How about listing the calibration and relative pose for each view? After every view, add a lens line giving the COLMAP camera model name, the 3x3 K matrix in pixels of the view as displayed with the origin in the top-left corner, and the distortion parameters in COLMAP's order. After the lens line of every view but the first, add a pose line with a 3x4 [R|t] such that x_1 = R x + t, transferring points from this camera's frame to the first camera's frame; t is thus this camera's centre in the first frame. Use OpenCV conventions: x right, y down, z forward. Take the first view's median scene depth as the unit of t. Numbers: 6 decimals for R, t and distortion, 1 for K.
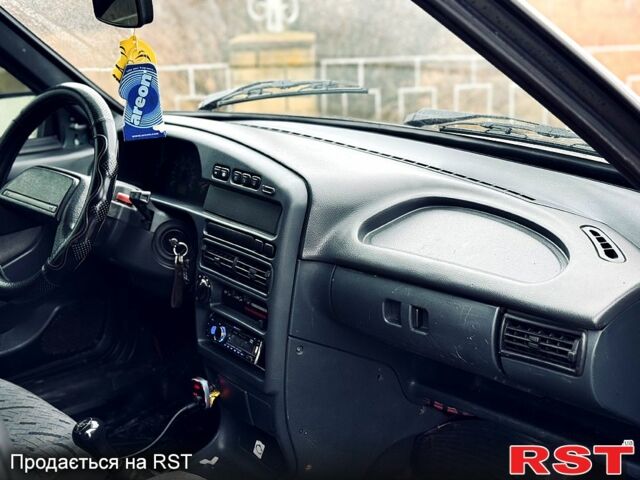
lens RADIAL K [[915.3, 0, 318.9], [0, 915.3, 210.6], [0, 0, 1]] dist [0.224907, -1.049201]
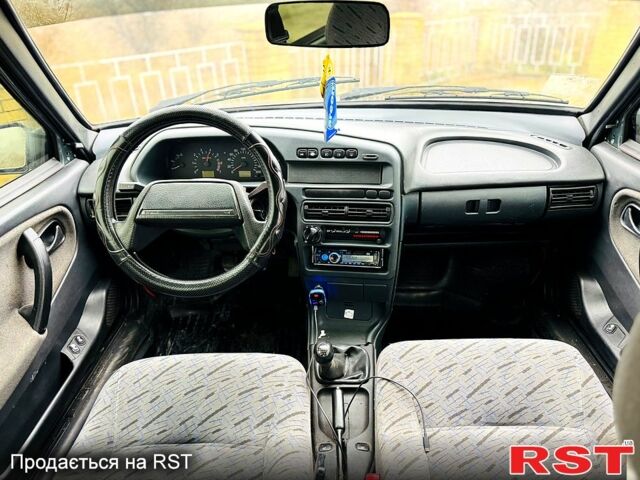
lens RADIAL K [[469.7, 0, 320.0], [0, 469.7, 240.0], [0, 0, 1]] dist [0.041688, 0.000421]
pose [[0.708882, -0.337980, 0.619077, -0.610917], [0.187627, 0.936452, 0.296402, -0.132873], [-0.679914, -0.093959, 0.727247, 0.458975]]
